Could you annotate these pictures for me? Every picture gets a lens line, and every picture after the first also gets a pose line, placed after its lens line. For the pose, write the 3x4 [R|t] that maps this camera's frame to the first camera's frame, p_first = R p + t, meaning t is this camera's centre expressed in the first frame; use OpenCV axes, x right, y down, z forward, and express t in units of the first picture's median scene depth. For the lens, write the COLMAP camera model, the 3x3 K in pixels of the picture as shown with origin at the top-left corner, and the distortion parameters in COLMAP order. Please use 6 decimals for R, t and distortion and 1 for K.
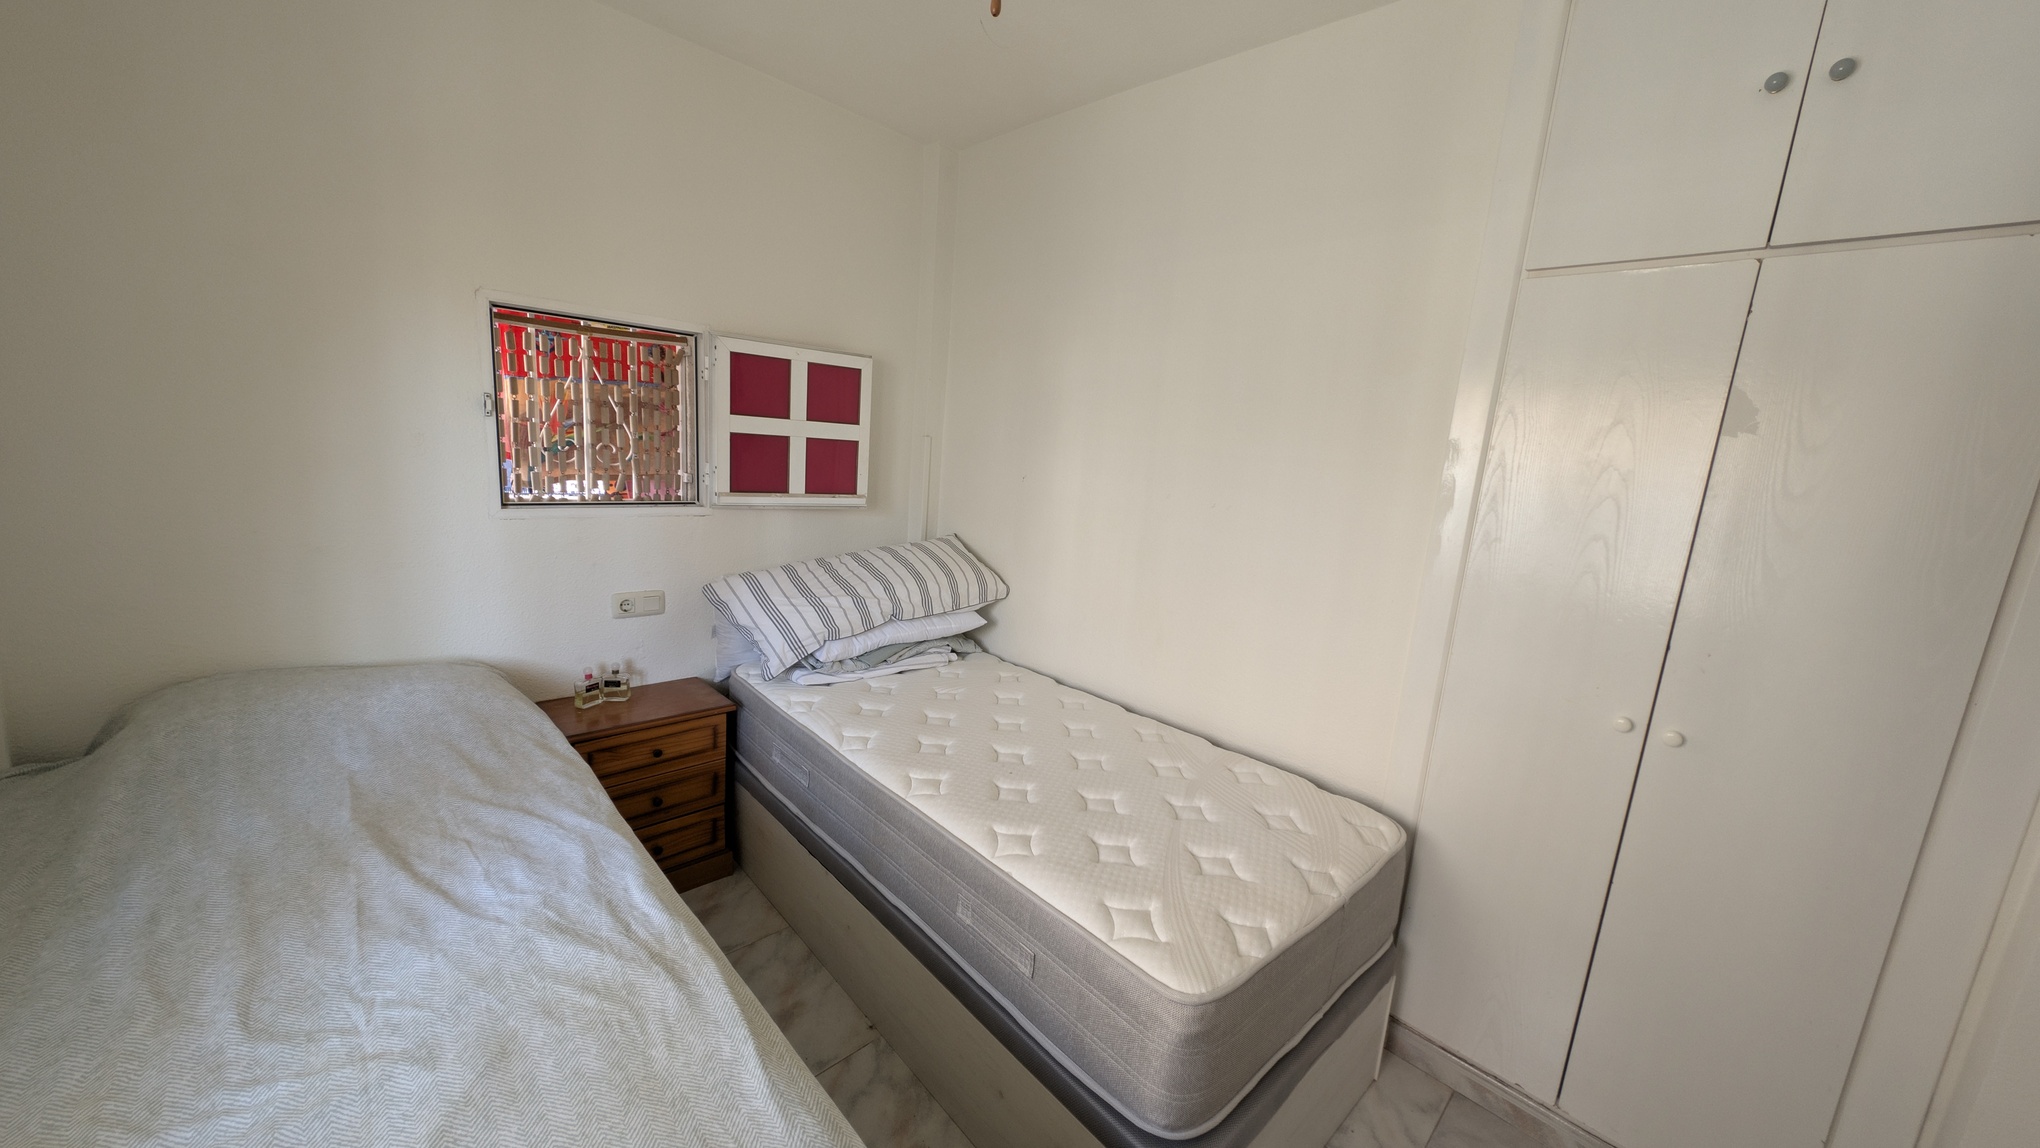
lens RADIAL K [[723.6, 0, 1019.3], [0, 723.6, 571.6], [0, 0, 1]] dist [0.007582, -0.000447]
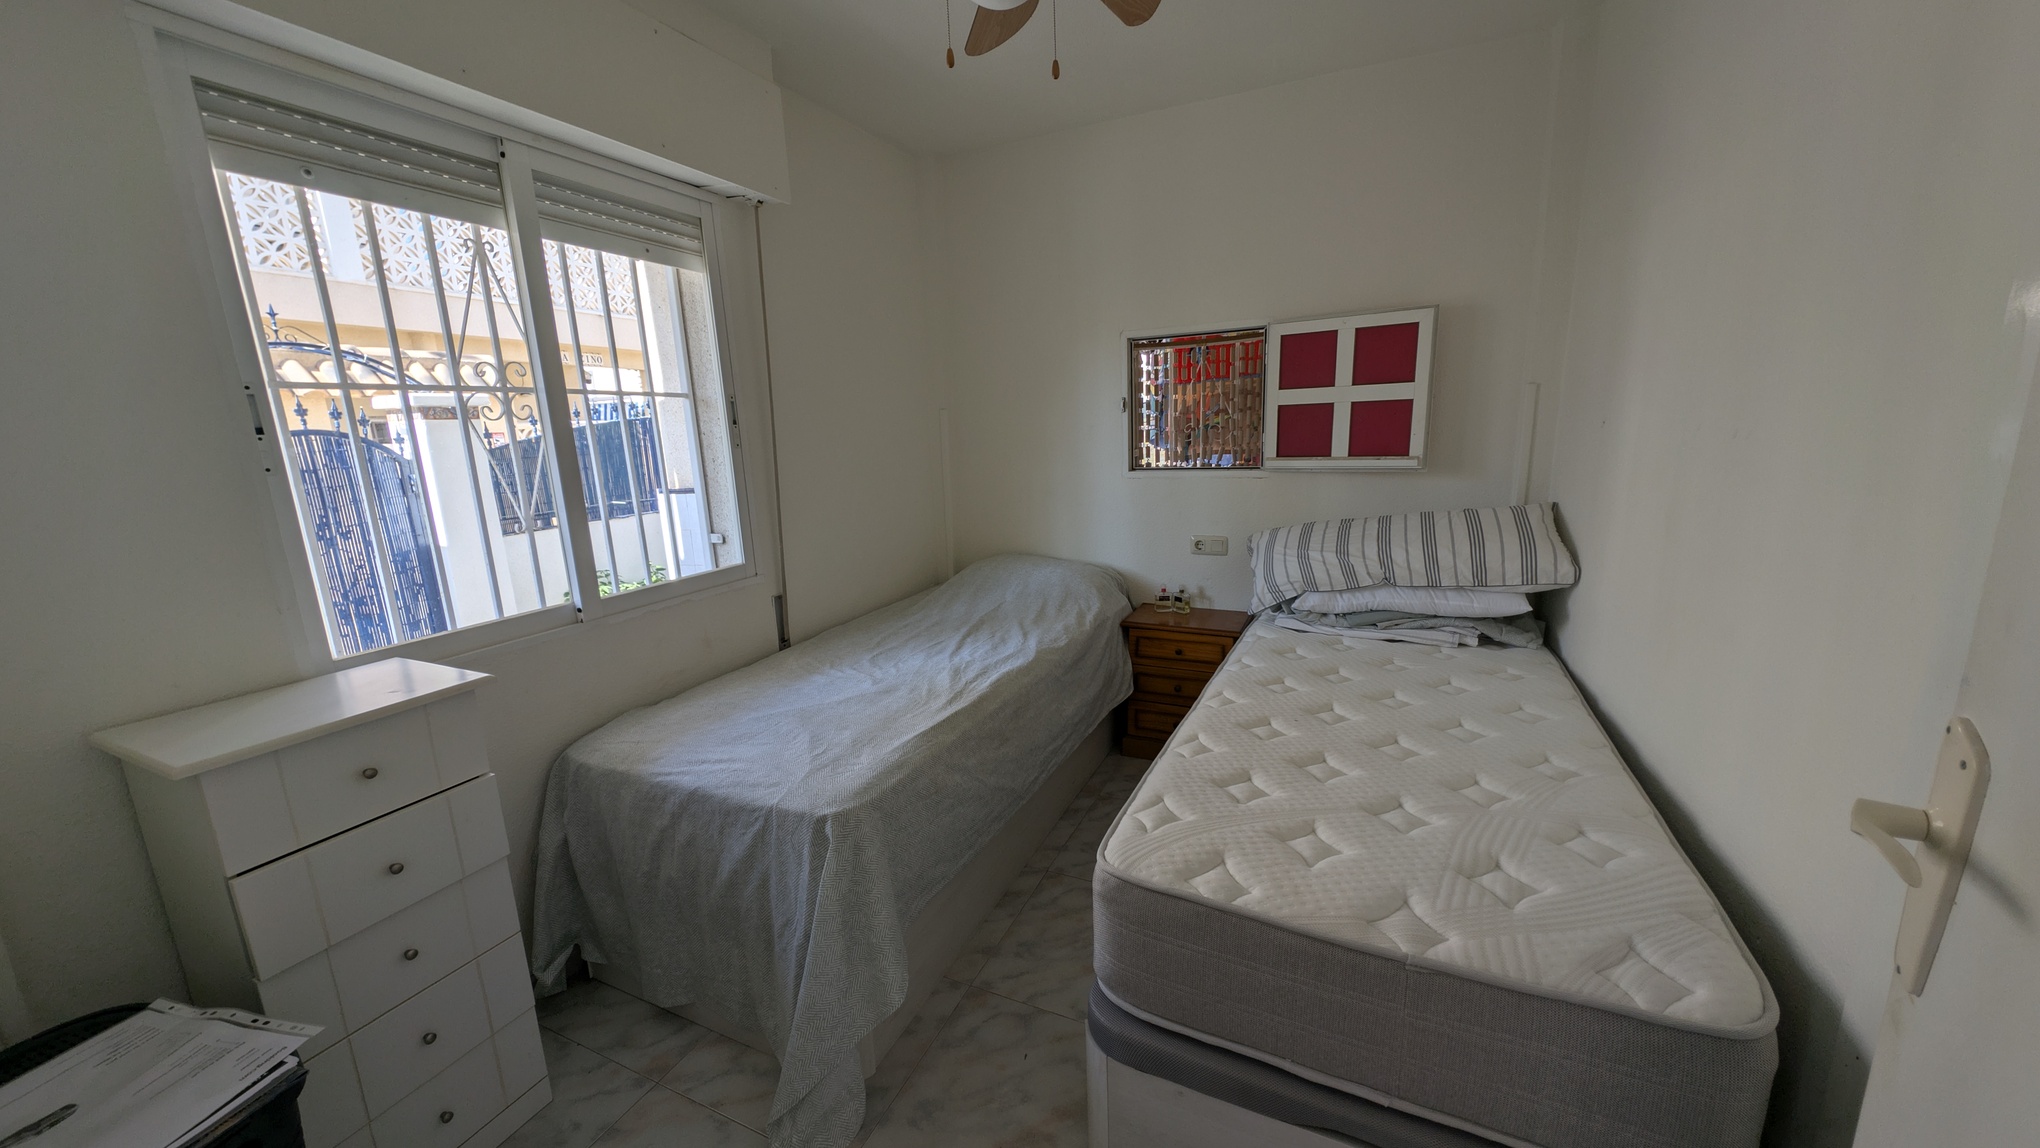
lens RADIAL K [[715.3, 0, 1019.2], [0, 715.3, 571.0], [0, 0, 1]] dist [0.050029, -0.000075]
pose [[0.363048, 0.104972, -0.925839, 0.549008], [-0.103898, 0.991998, 0.071732, 0.032342], [0.925960, 0.070150, 0.371049, 0.196089]]
